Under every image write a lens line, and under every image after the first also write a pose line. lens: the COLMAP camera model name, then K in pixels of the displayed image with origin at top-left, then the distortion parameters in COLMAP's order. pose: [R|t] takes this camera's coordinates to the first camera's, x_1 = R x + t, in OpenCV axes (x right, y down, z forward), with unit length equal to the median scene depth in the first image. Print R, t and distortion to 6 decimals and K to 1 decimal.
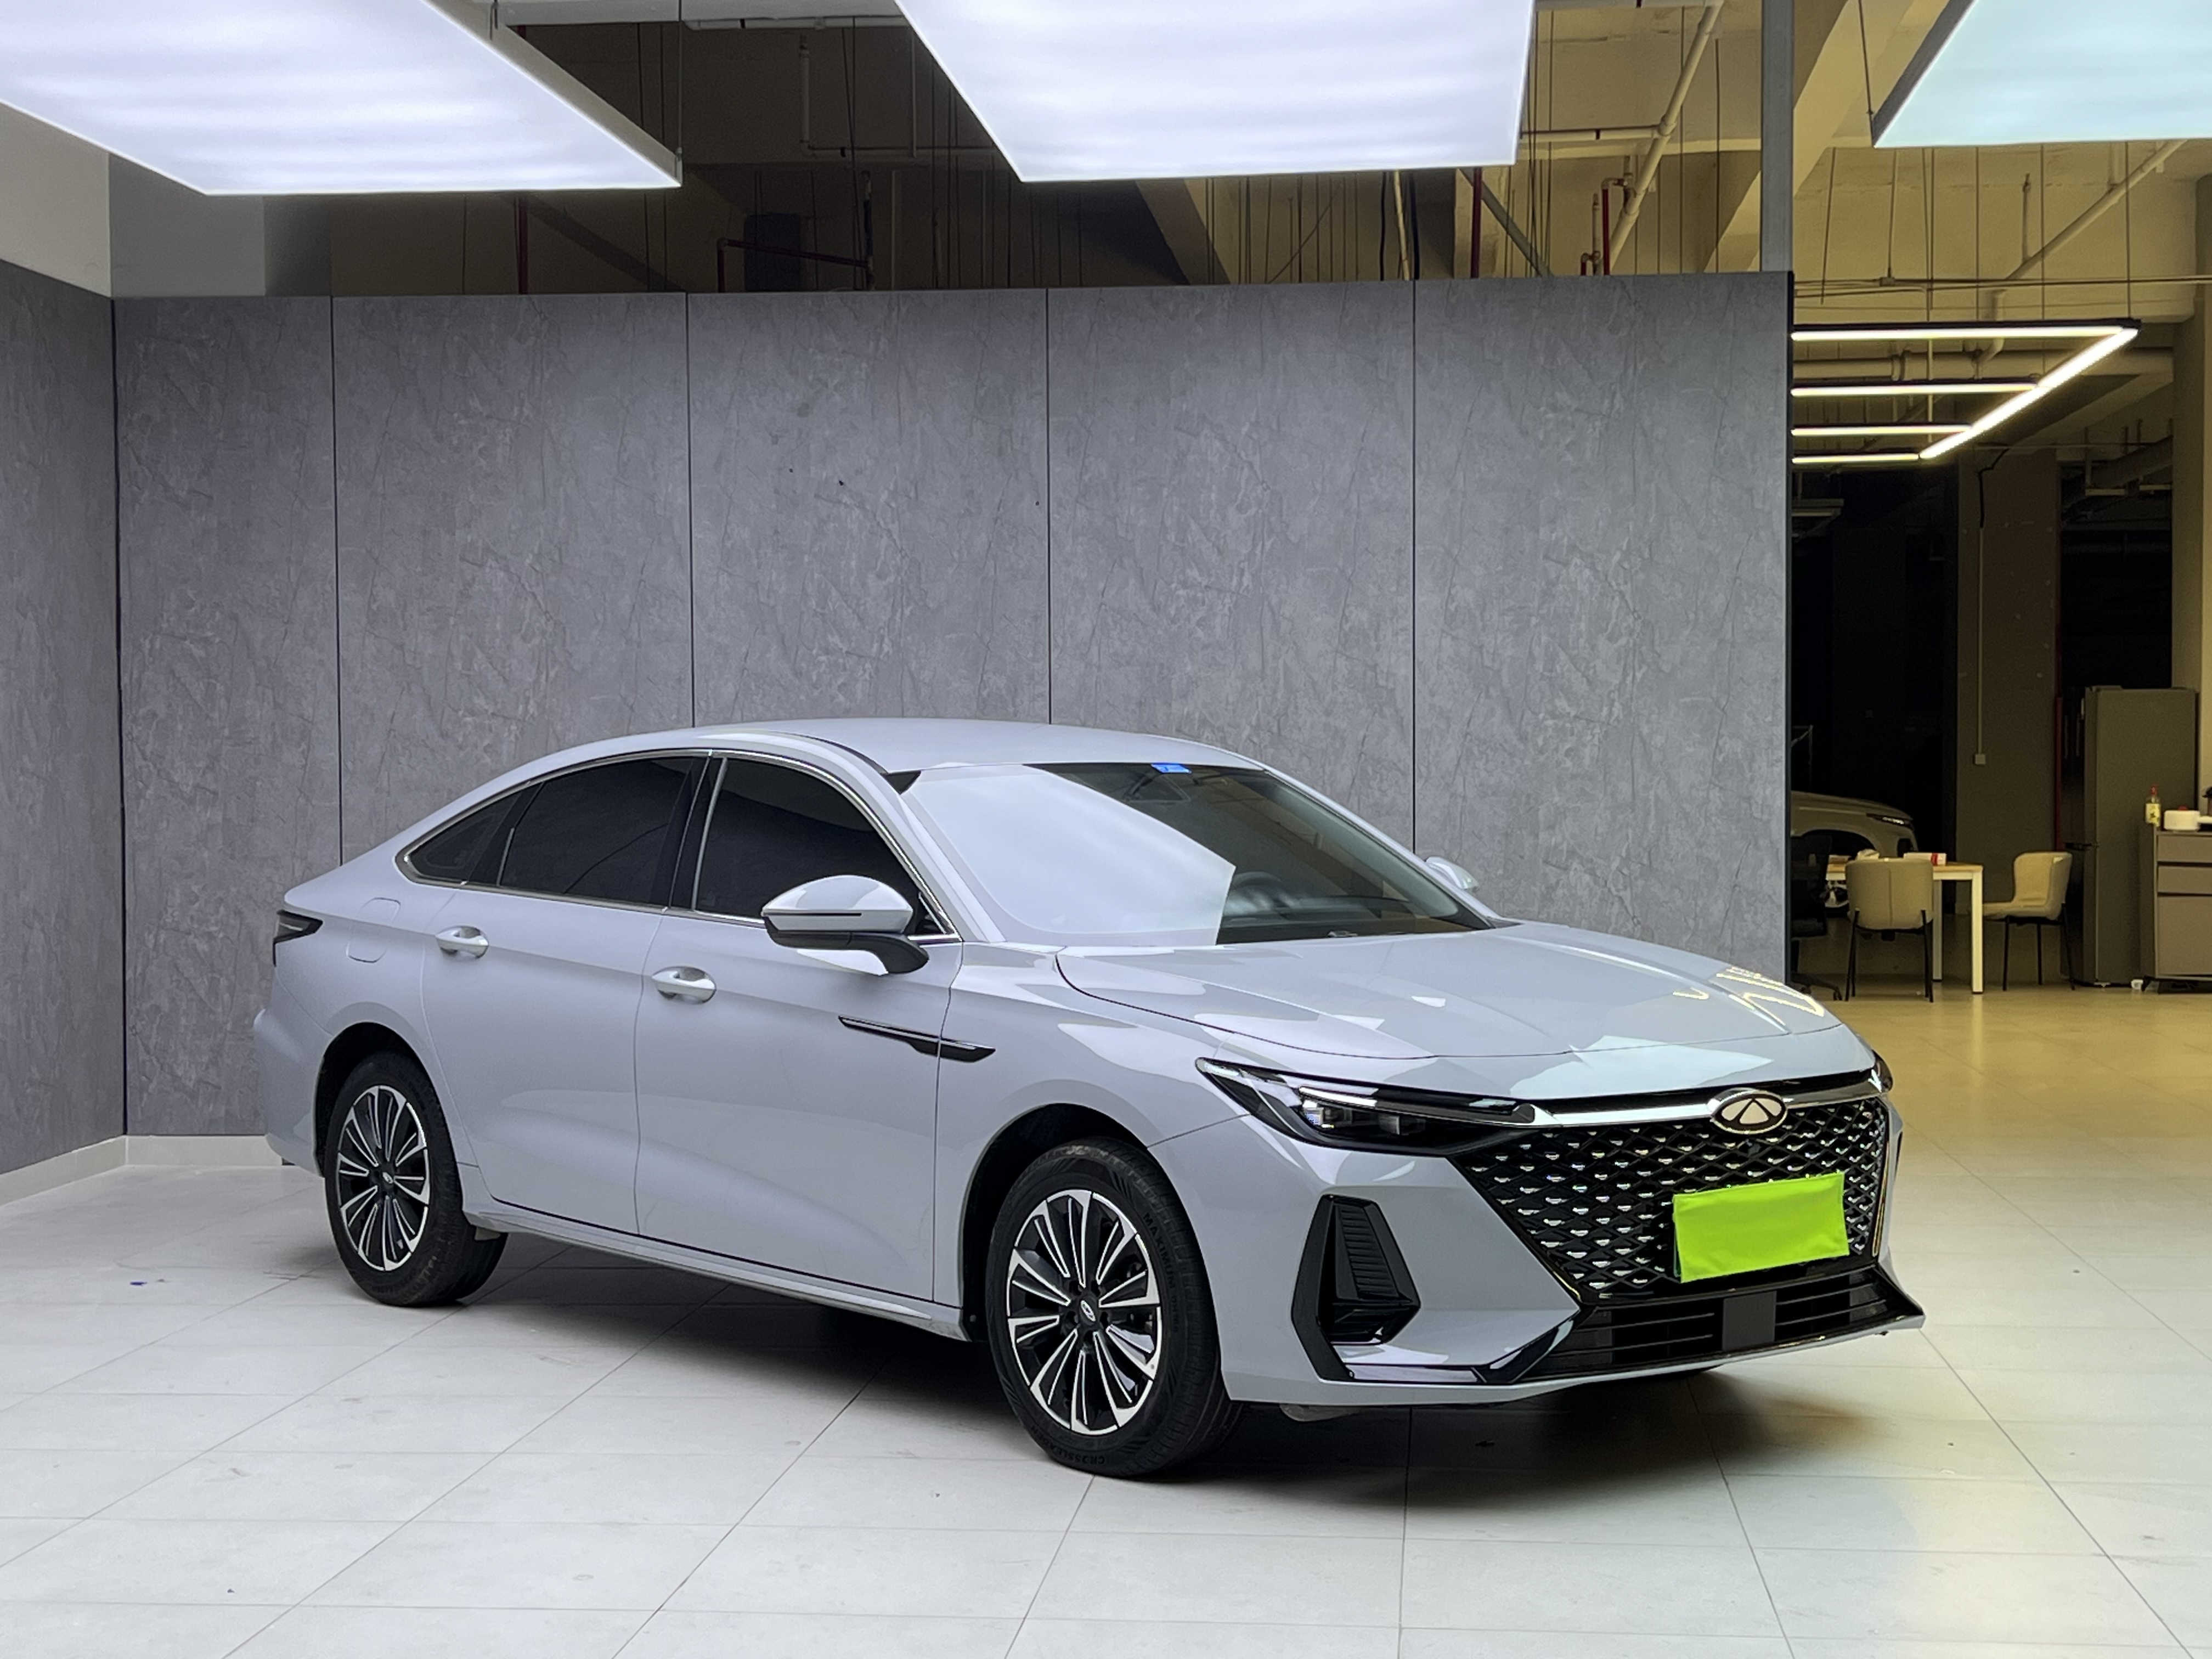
lens RADIAL K [[3343.1, 0, 1115.2], [0, 3343.1, 841.0], [0, 0, 1]] dist [0.255042, -0.941823]
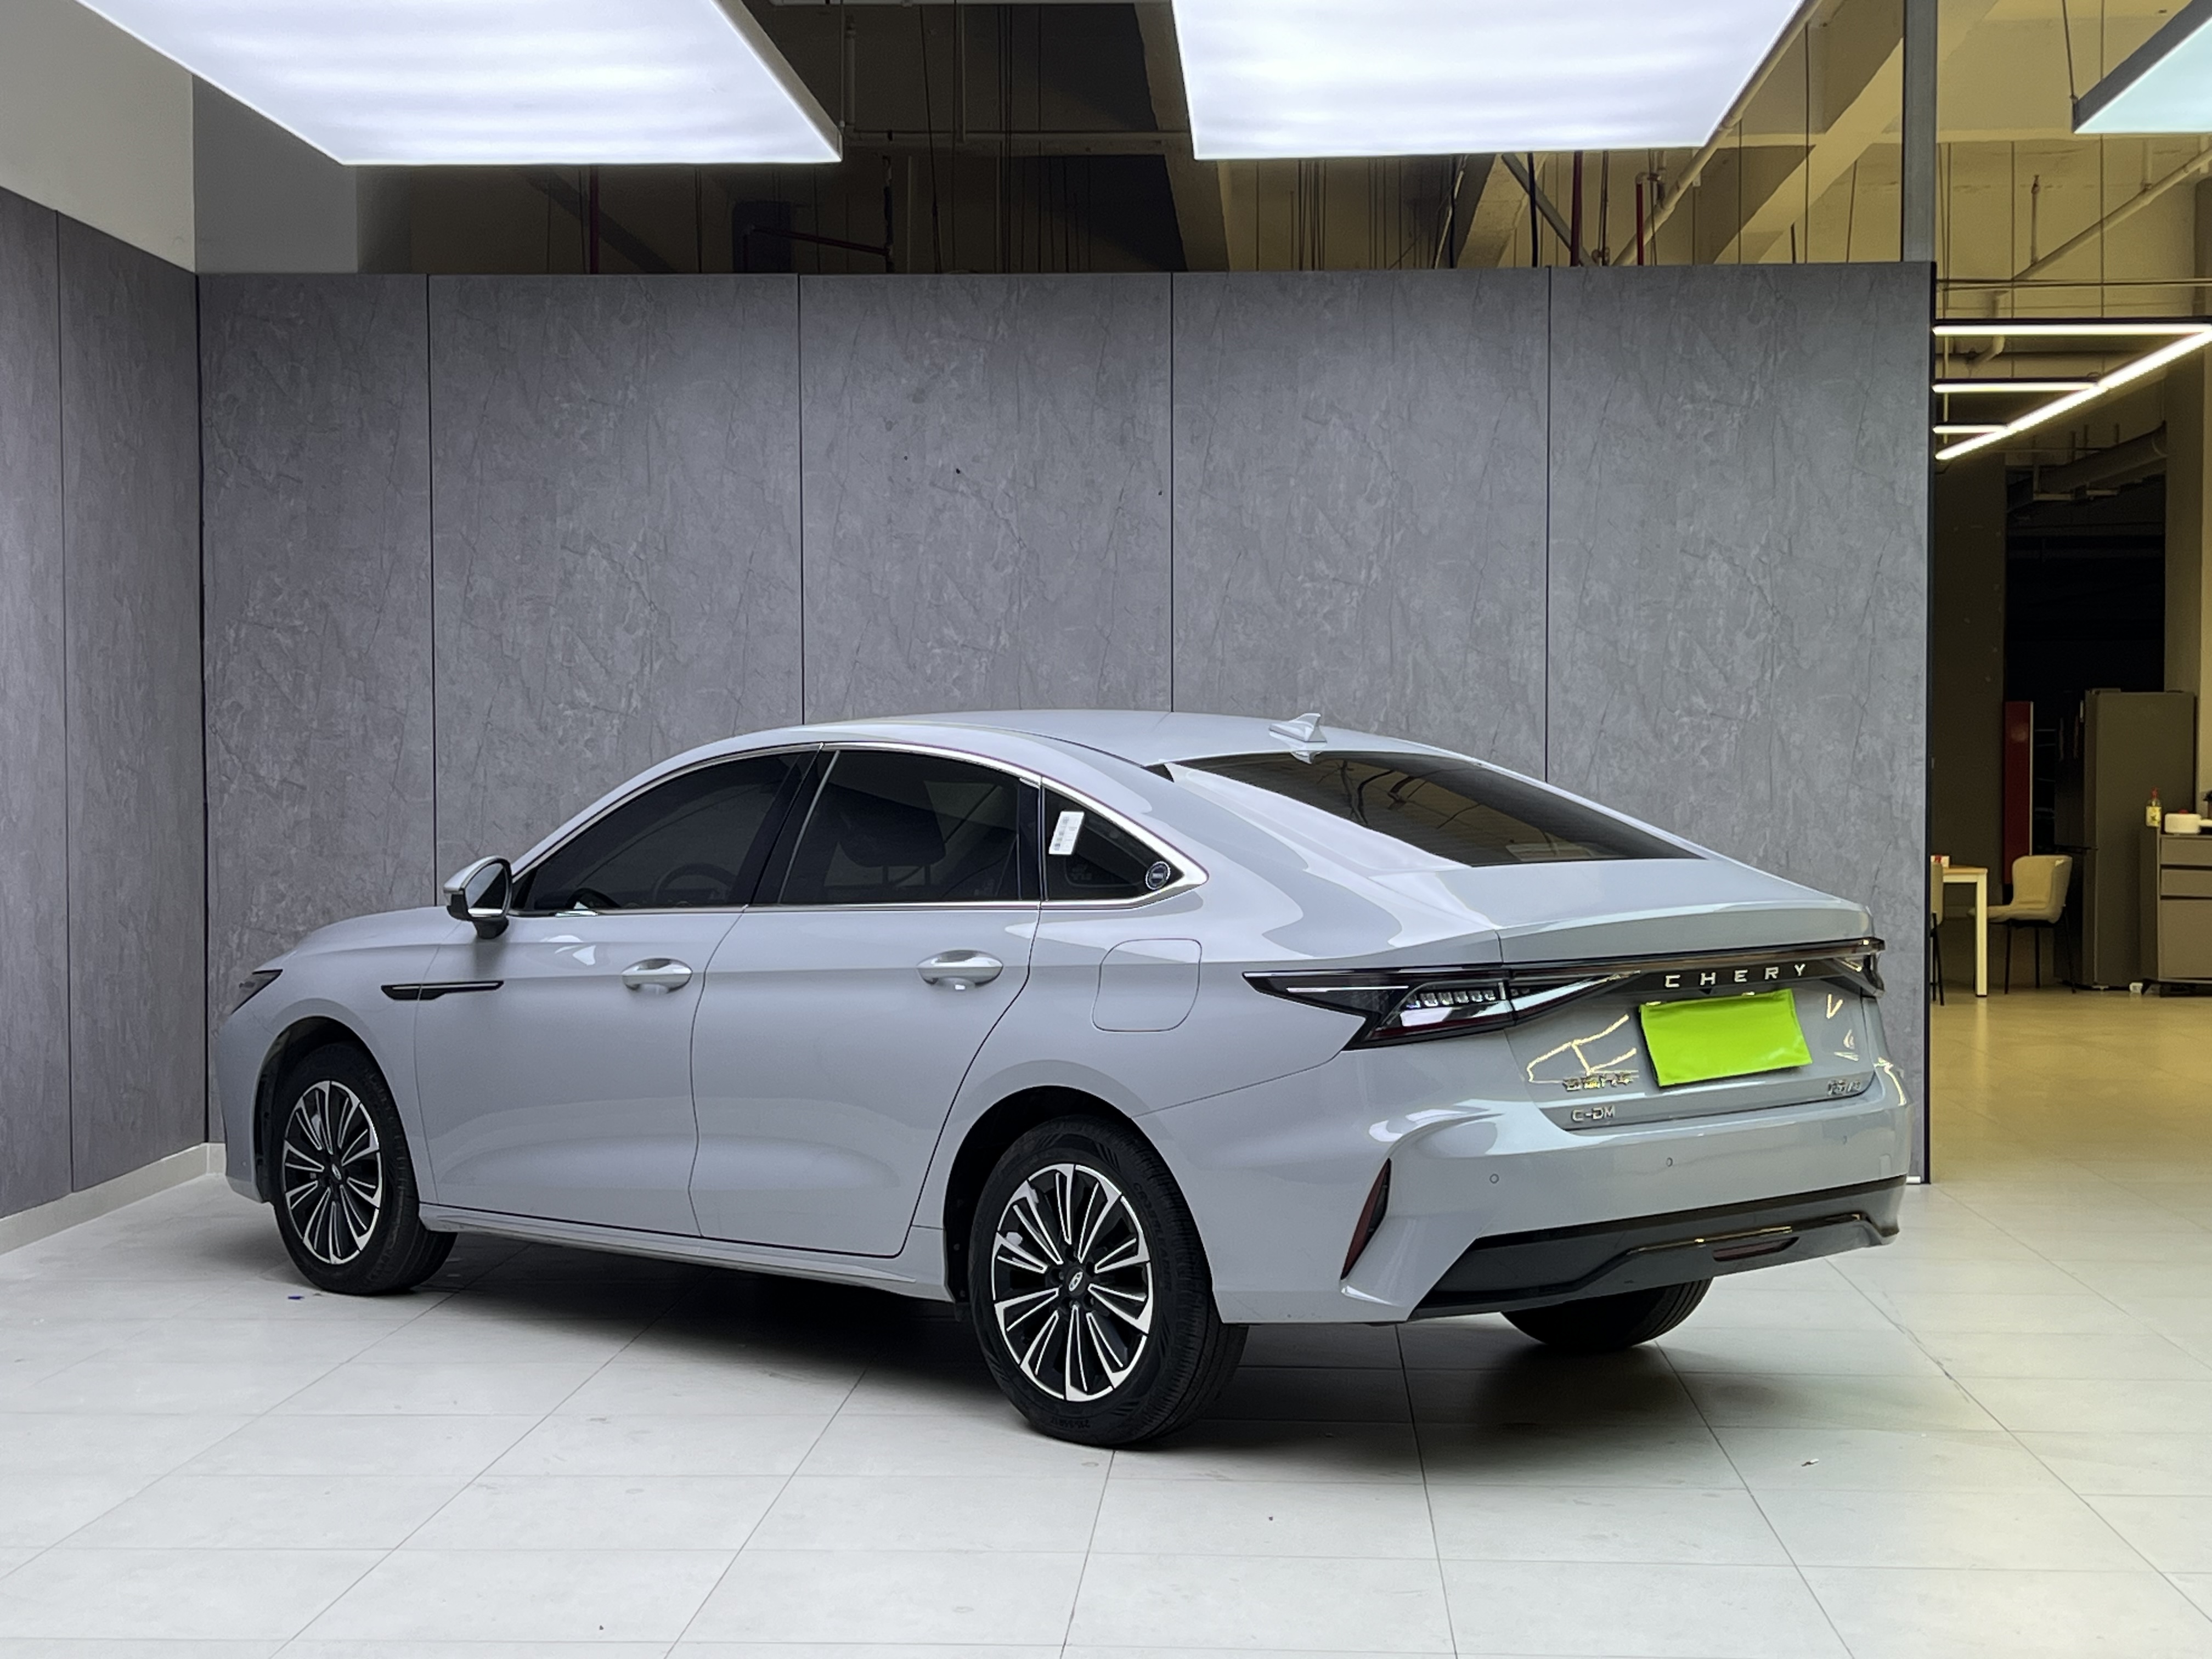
lens RADIAL K [[3343.1, 0, 1115.2], [0, 3343.1, 841.0], [0, 0, 1]] dist [0.255042, -0.941823]
pose [[0.998882, 0.002442, 0.047202, -0.081712], [-0.002395, 0.999997, -0.001050, 0.001490], [-0.047204, 0.000936, 0.998885, 0.026938]]
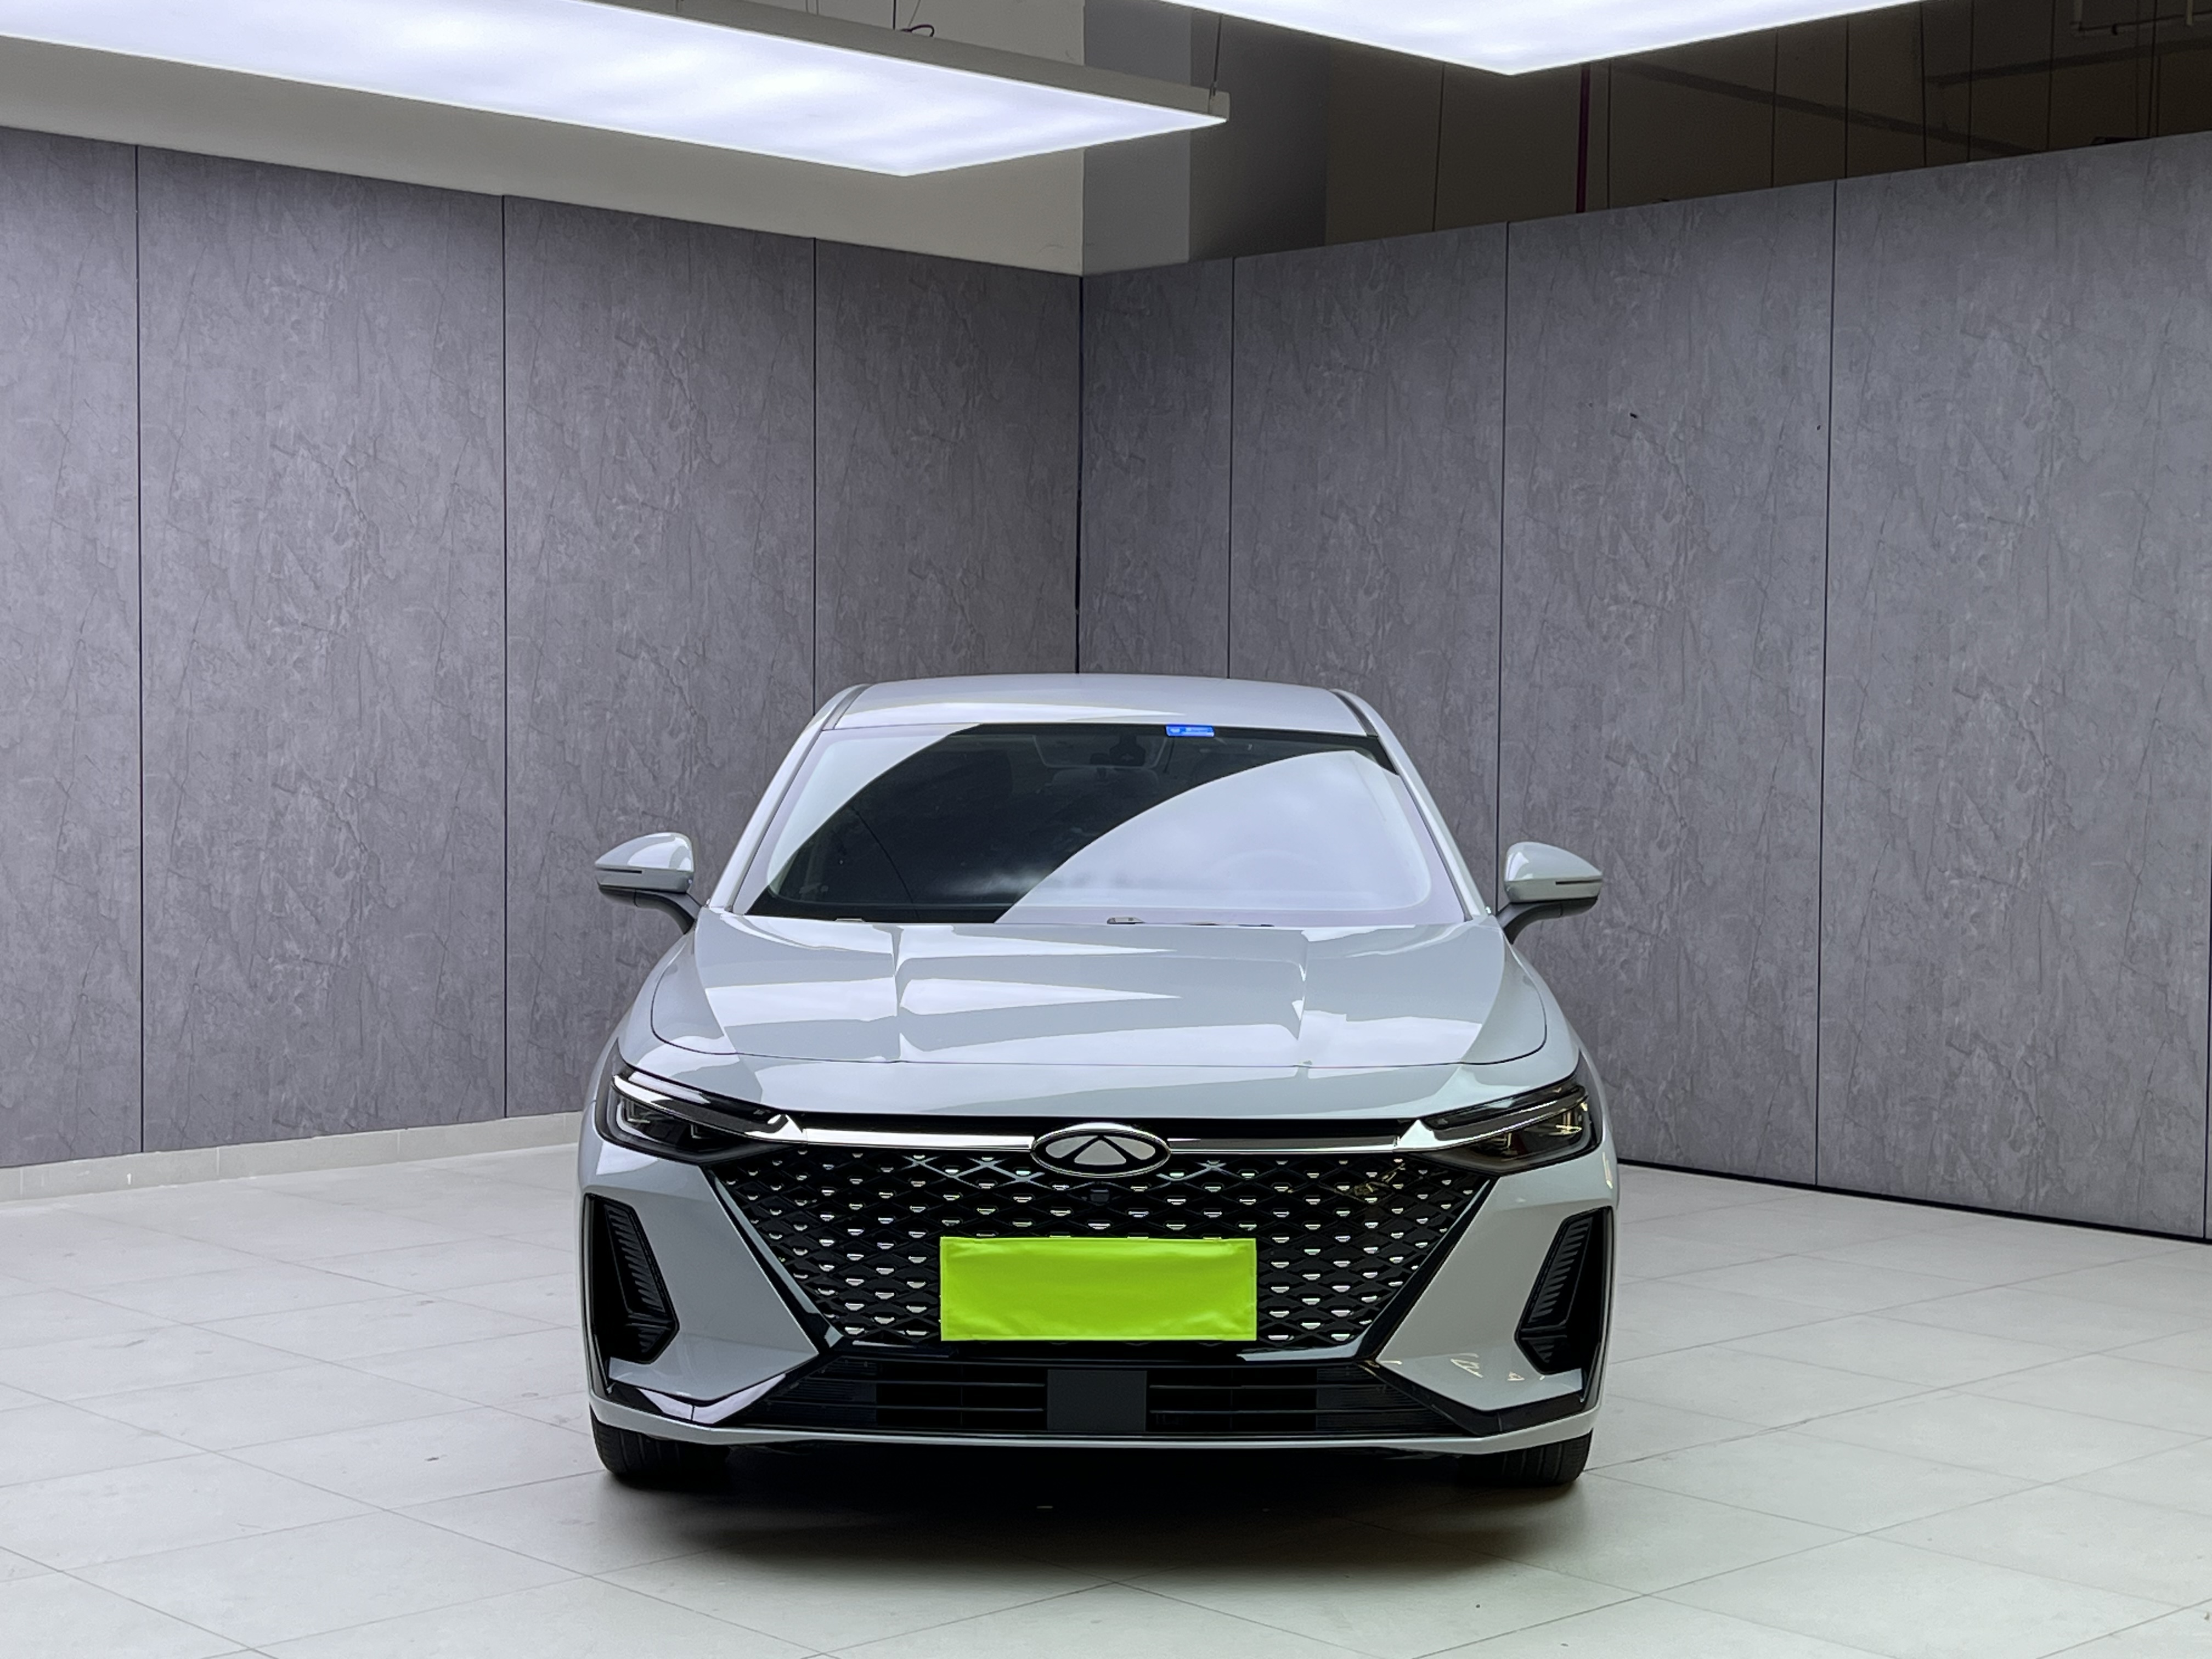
lens RADIAL K [[3343.1, 0, 1115.2], [0, 3343.1, 841.0], [0, 0, 1]] dist [0.255042, -0.941823]
pose [[0.759178, 0.038997, -0.649714, 0.412445], [-0.029837, 0.999239, 0.025111, -0.009871], [0.650199, 0.000322, 0.759764, 0.211002]]
